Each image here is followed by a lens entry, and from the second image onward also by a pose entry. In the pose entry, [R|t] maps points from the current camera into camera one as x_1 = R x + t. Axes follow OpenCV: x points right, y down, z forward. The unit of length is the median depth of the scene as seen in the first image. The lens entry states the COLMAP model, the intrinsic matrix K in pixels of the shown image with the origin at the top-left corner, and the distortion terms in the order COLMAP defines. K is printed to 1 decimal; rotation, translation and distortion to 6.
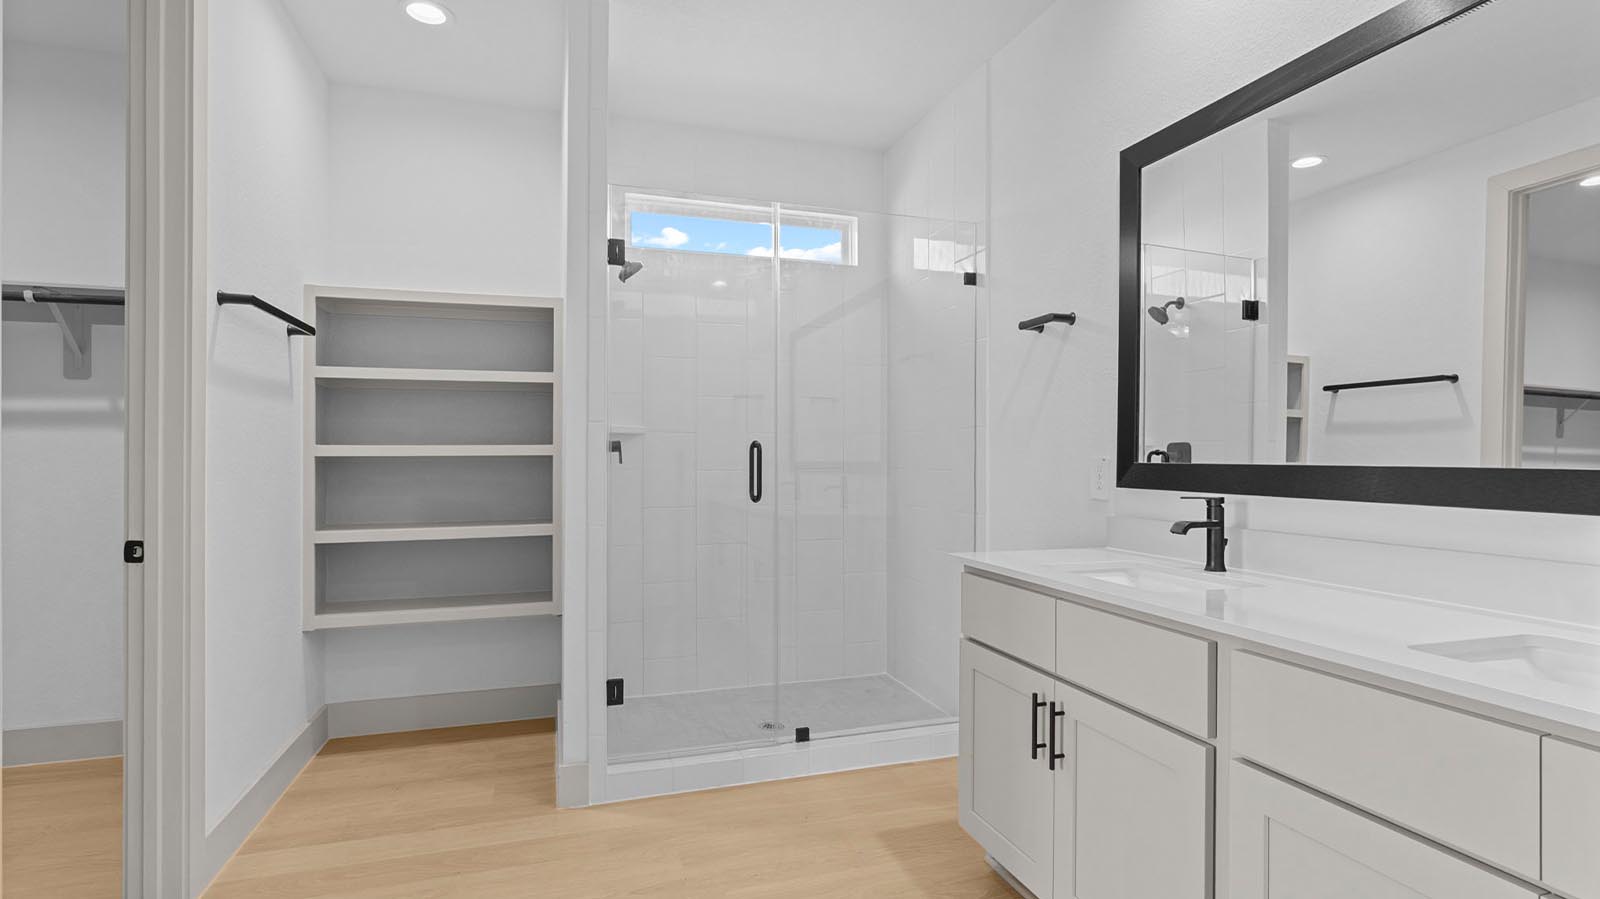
lens RADIAL K [[778.6, 0, 805.0], [0, 778.6, 454.9], [0, 0, 1]] dist [-0.013382, 0.000658]
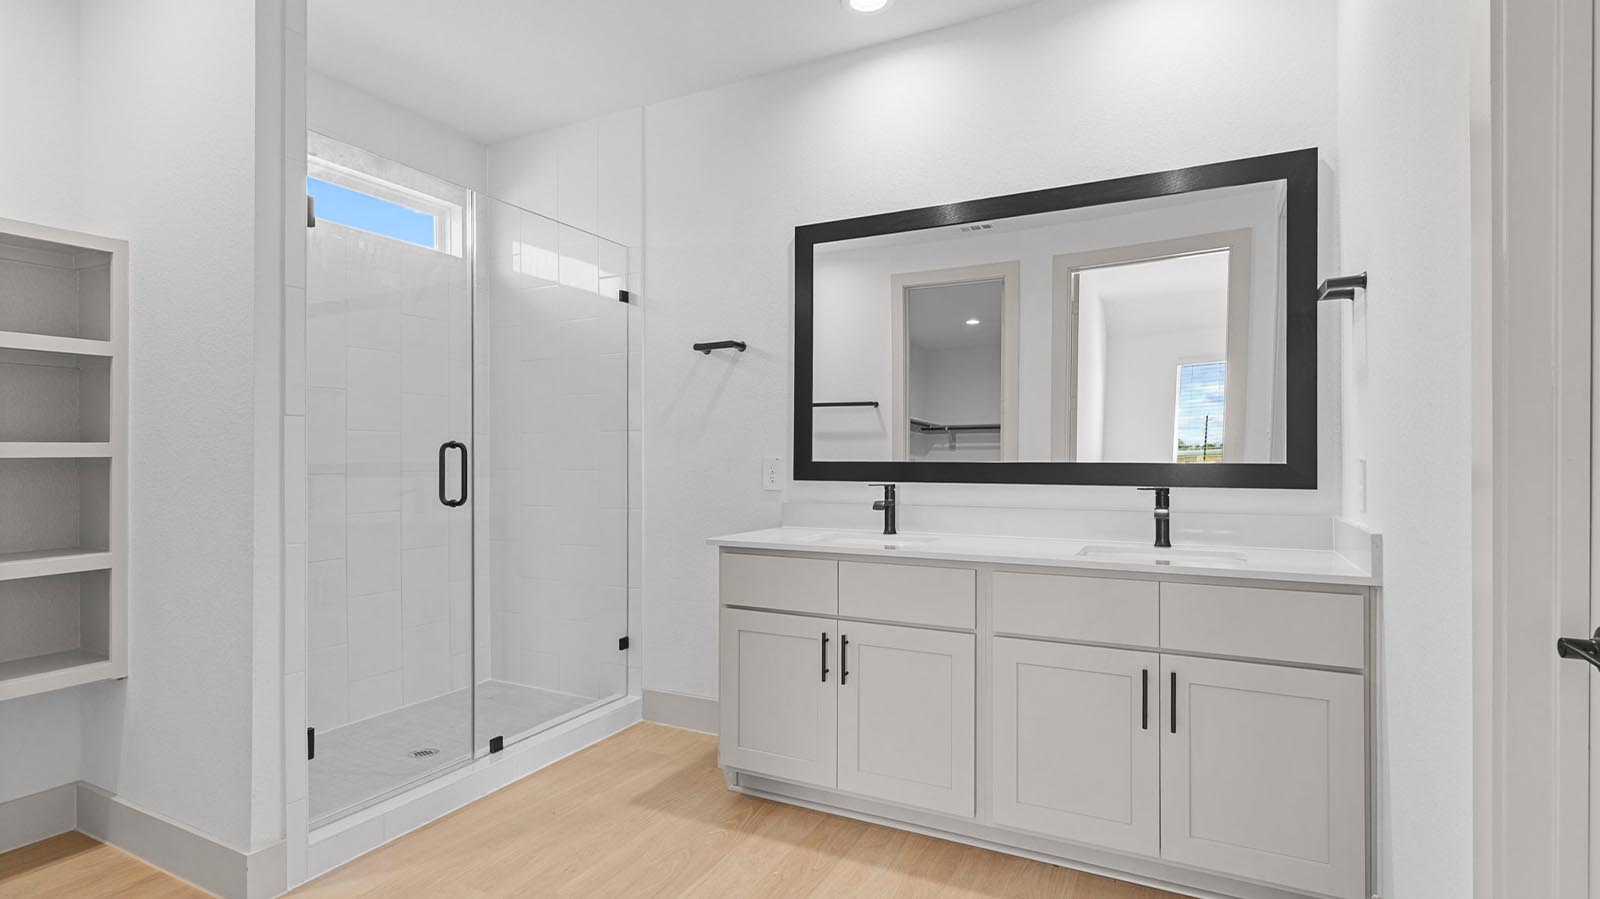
lens RADIAL K [[778.6, 0, 804.0], [0, 778.6, 451.8], [0, 0, 1]] dist [-0.013382, 0.000658]
pose [[0.699089, 0.002443, 0.715031, -0.467852], [0.000305, 0.999993, -0.003715, -0.001547], [-0.715035, 0.002815, 0.699083, 0.052747]]
